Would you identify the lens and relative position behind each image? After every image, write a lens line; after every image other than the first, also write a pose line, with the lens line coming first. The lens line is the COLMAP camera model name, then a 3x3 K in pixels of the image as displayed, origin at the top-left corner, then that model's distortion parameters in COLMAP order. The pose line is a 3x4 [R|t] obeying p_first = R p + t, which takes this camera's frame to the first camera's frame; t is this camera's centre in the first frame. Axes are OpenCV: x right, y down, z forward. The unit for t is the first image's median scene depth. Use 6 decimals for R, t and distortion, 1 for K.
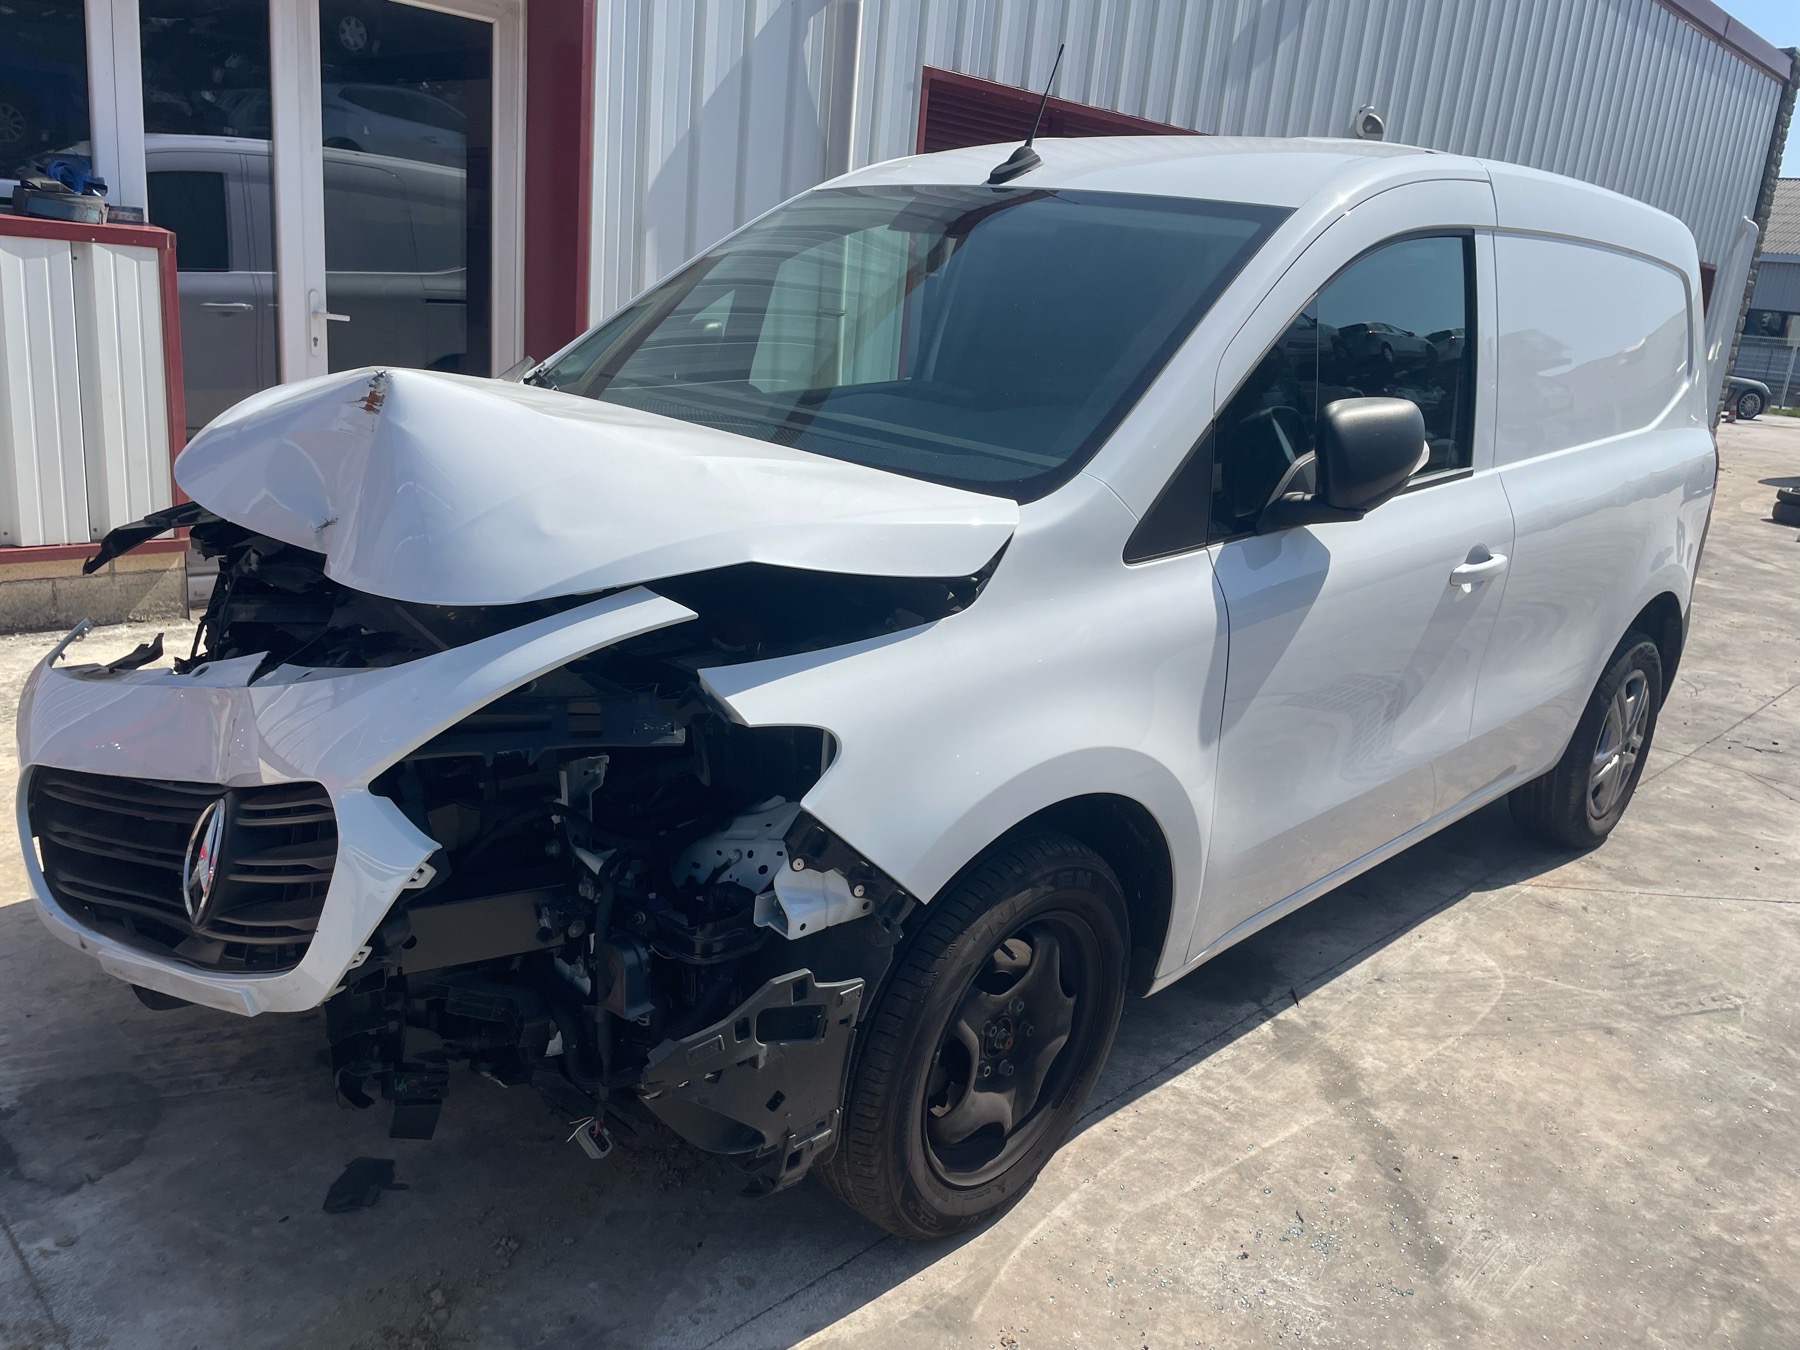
lens RADIAL K [[1345.9, 0, 907.0], [0, 1345.9, 657.0], [0, 0, 1]] dist [0.082705, -0.102721]
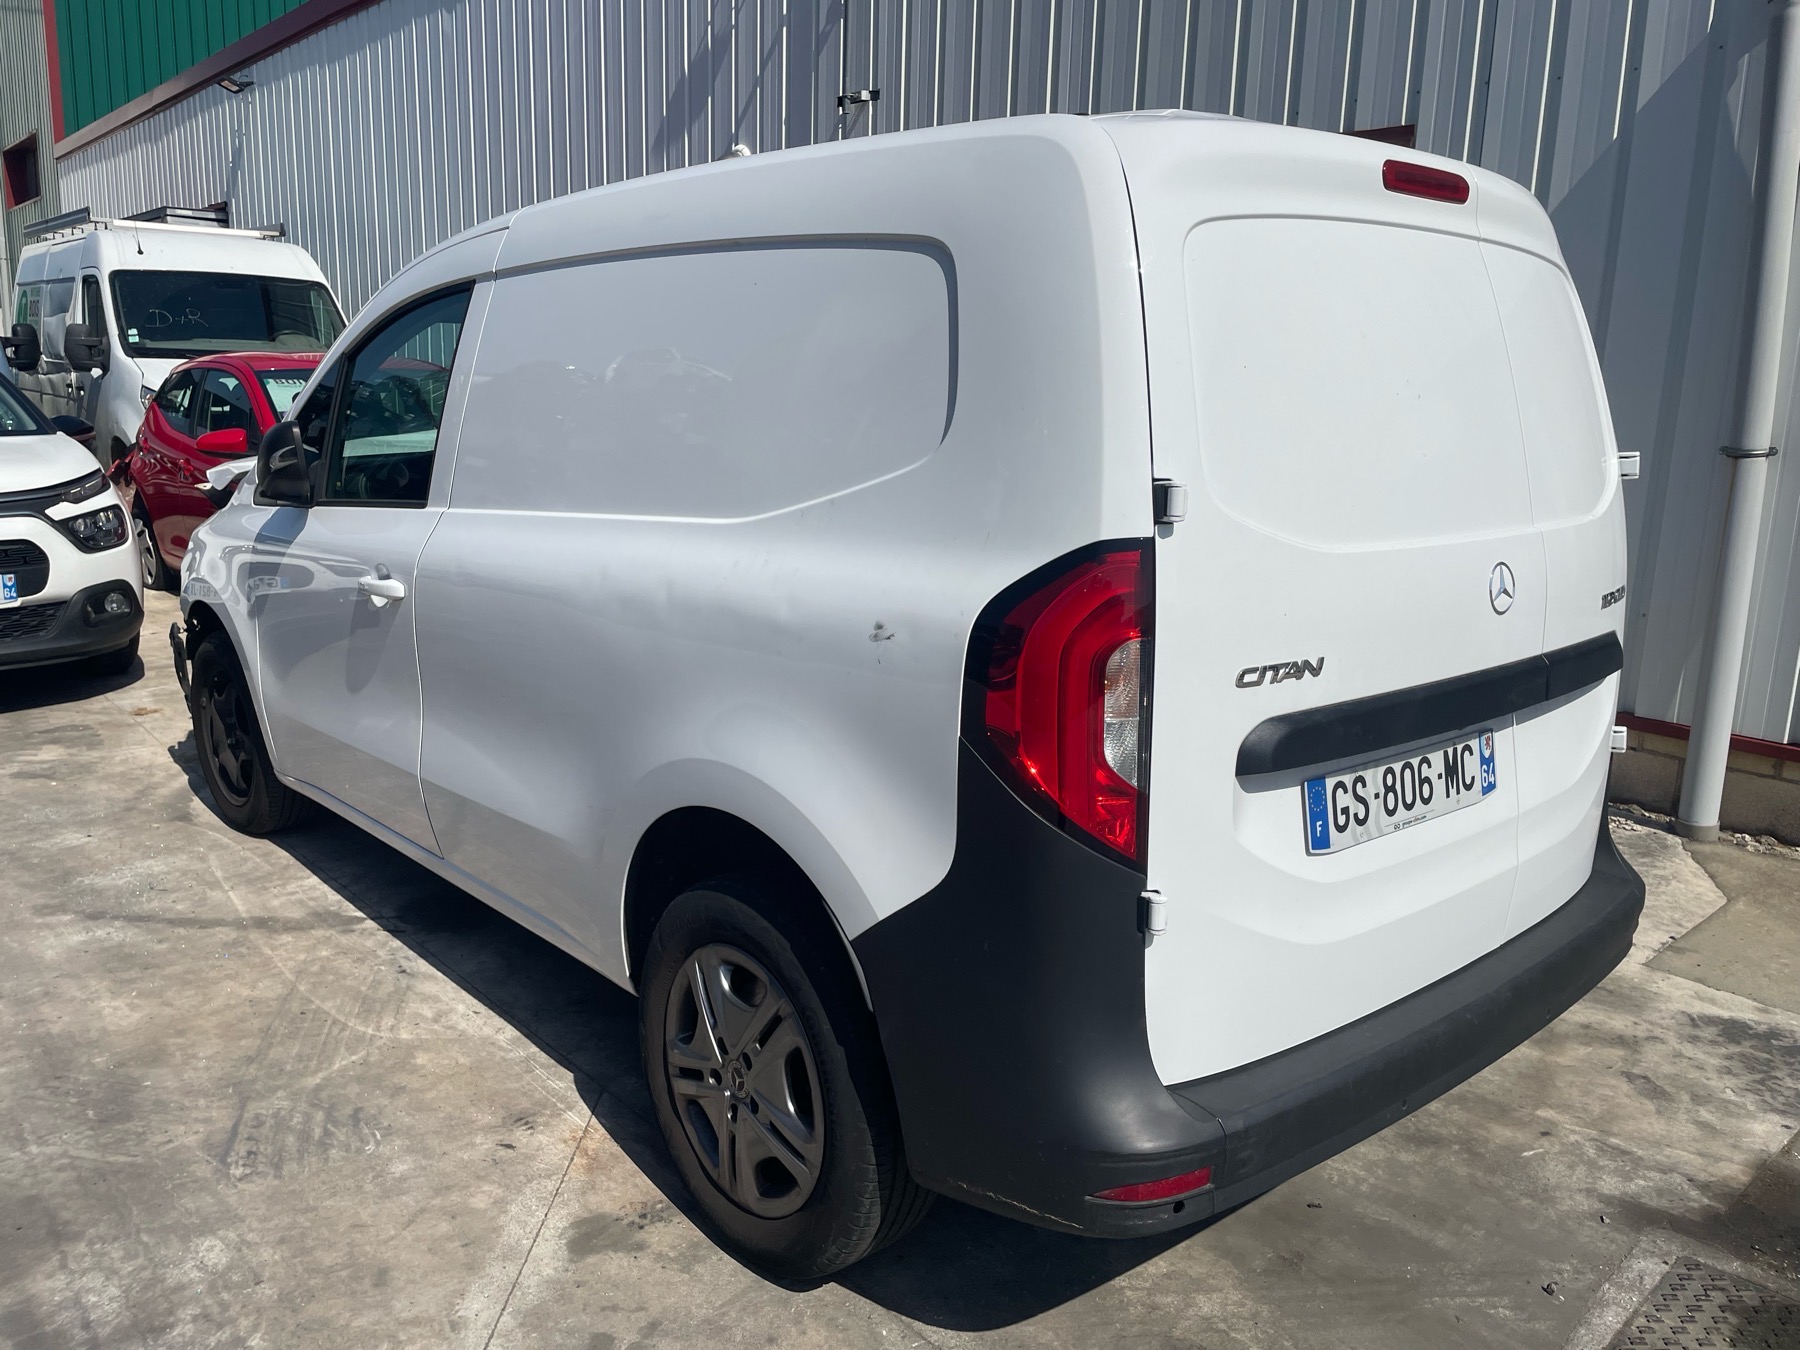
lens RADIAL K [[1368.2, 0, 903.4], [0, 1368.2, 663.0], [0, 0, 1]] dist [0.058305, -0.084150]
pose [[-0.061923, 0.108599, -0.992155, 1.510212], [-0.296415, 0.947212, 0.122180, -0.267353], [0.953050, 0.301655, -0.026464, 1.461370]]
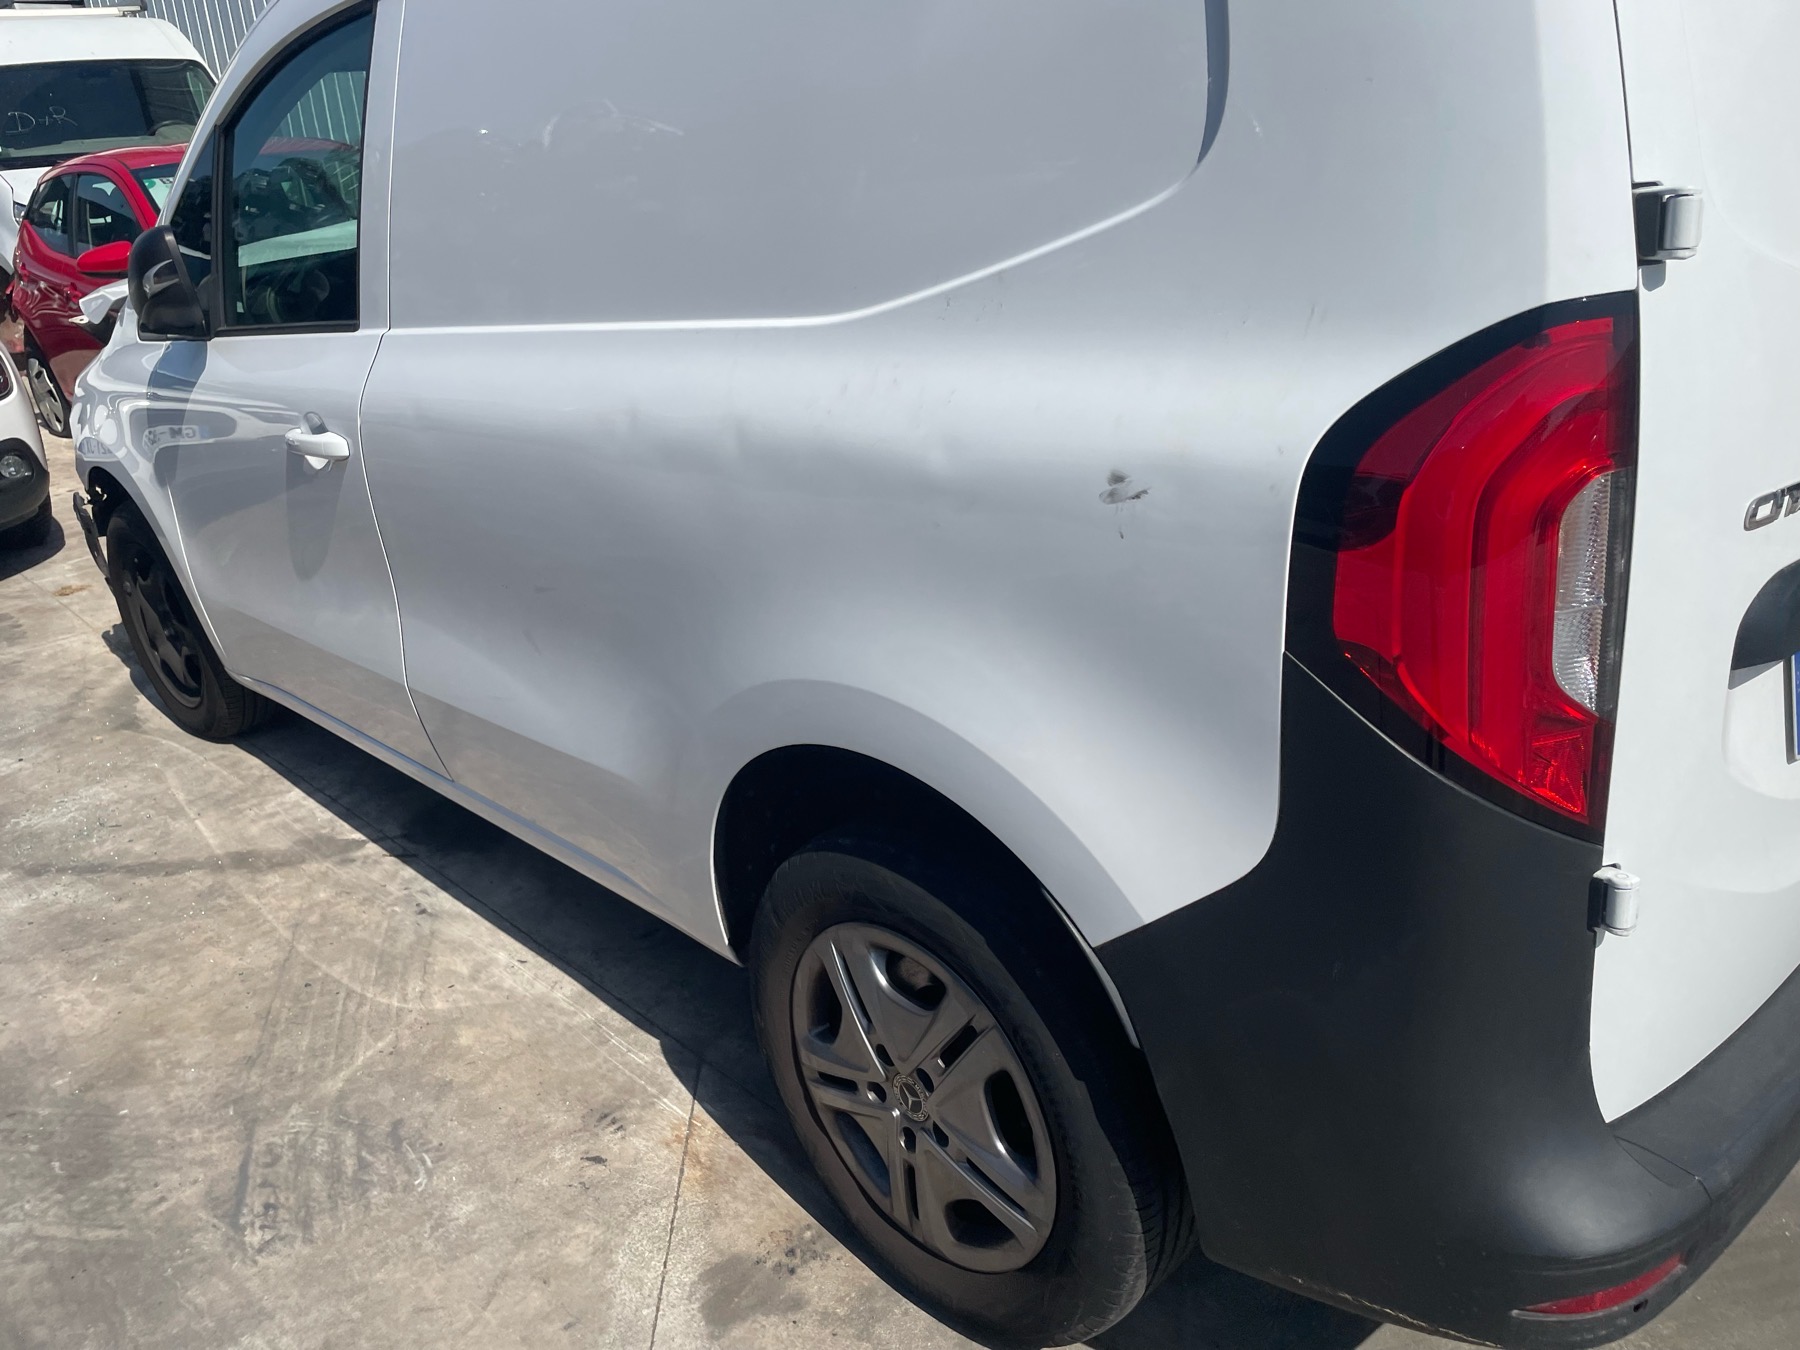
lens RADIAL K [[1368.2, 0, 903.4], [0, 1368.2, 663.0], [0, 0, 1]] dist [0.058305, -0.084150]
pose [[-0.024857, 0.281261, -0.959309, 1.258226], [-0.211162, 0.936477, 0.280038, -0.249447], [0.977135, 0.209530, 0.036113, 1.357517]]
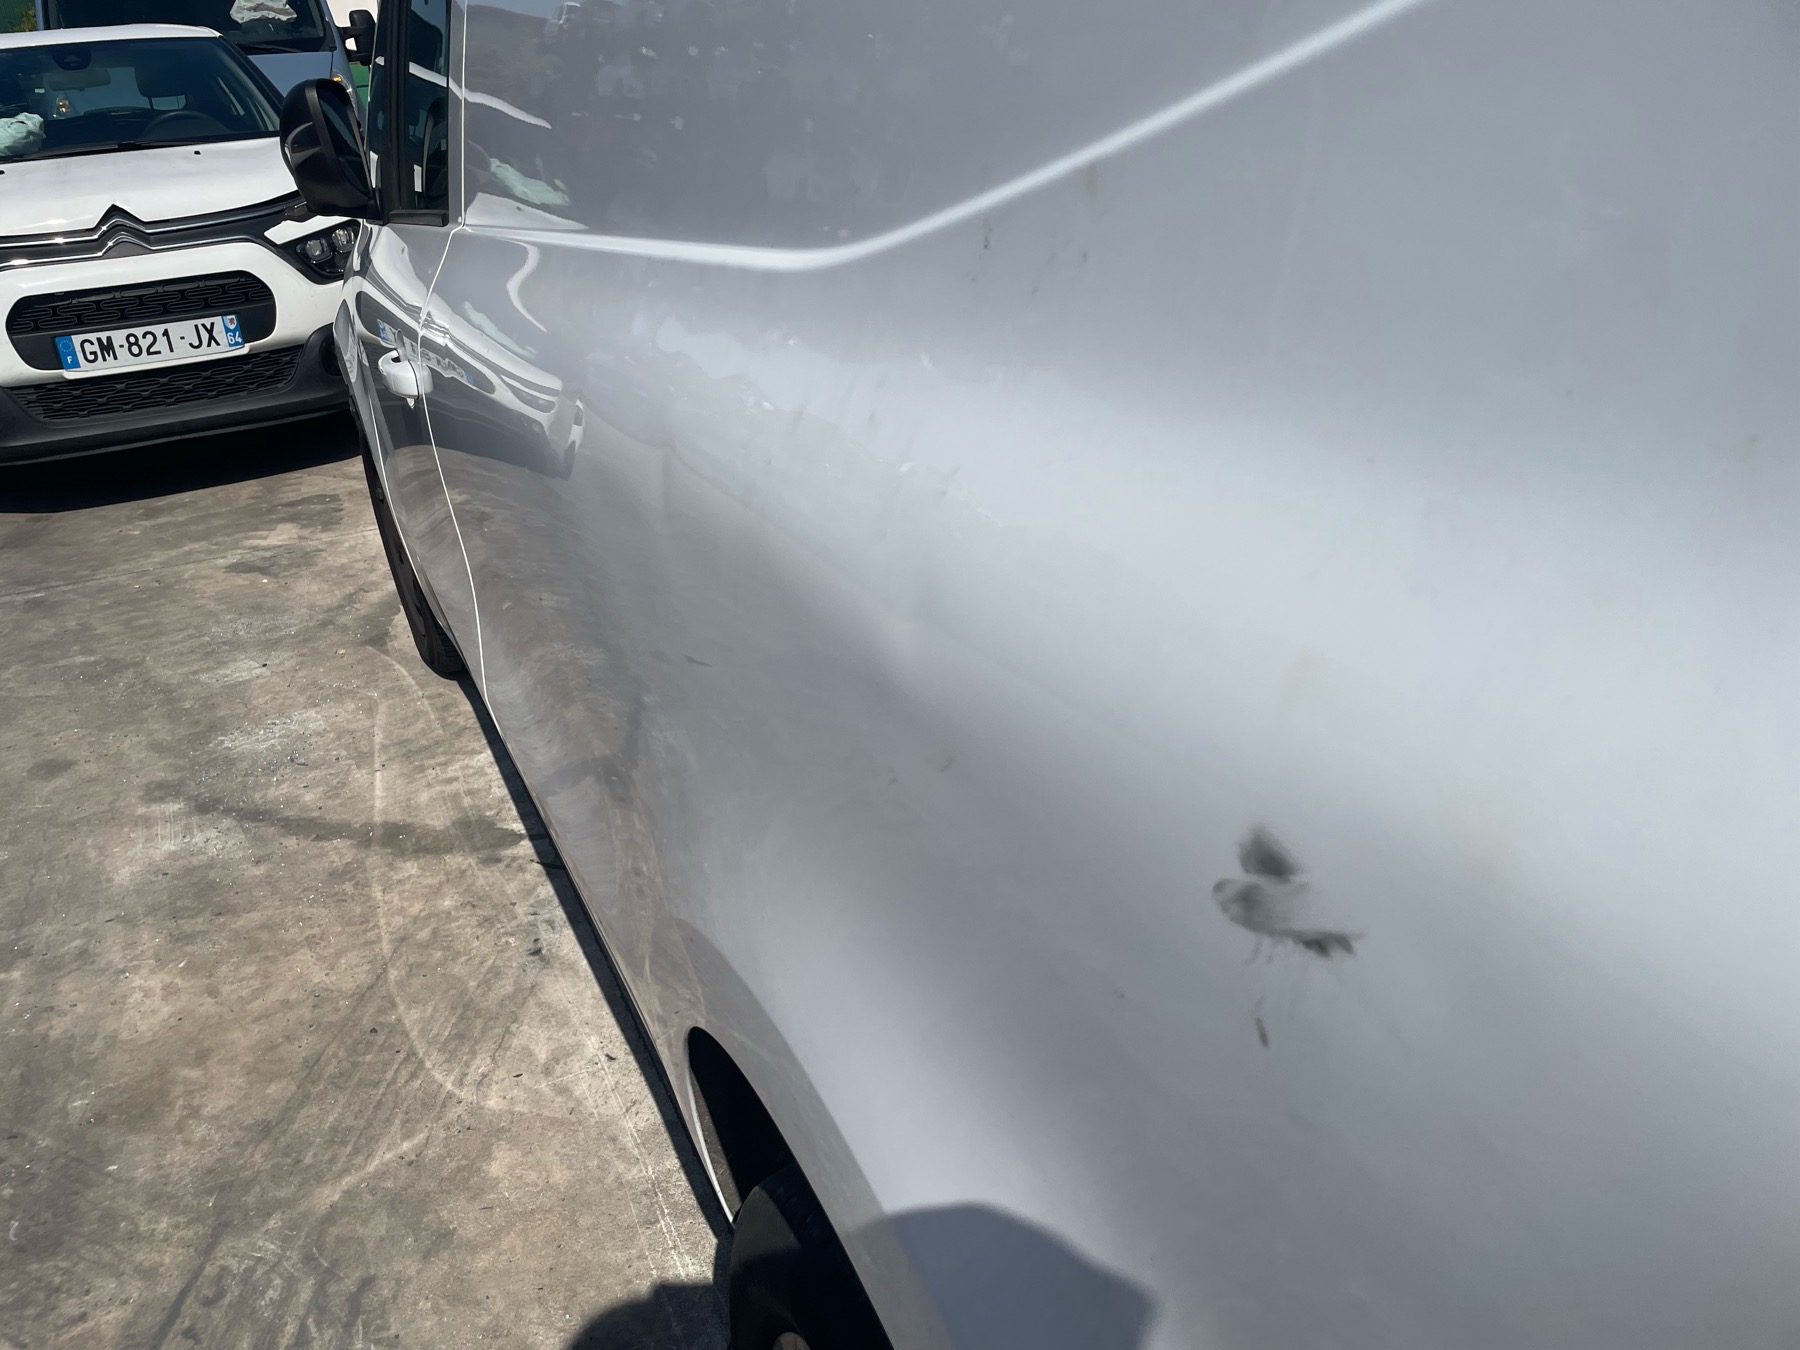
lens RADIAL K [[1370.0, 0, 885.3], [0, 1370.0, 680.8], [0, 0, 1]] dist [0.072739, -0.100724]
pose [[-0.357678, 0.329677, -0.873716, 0.954759], [-0.222891, 0.878431, 0.422703, -0.260529], [0.906855, 0.345935, -0.240714, 1.418264]]
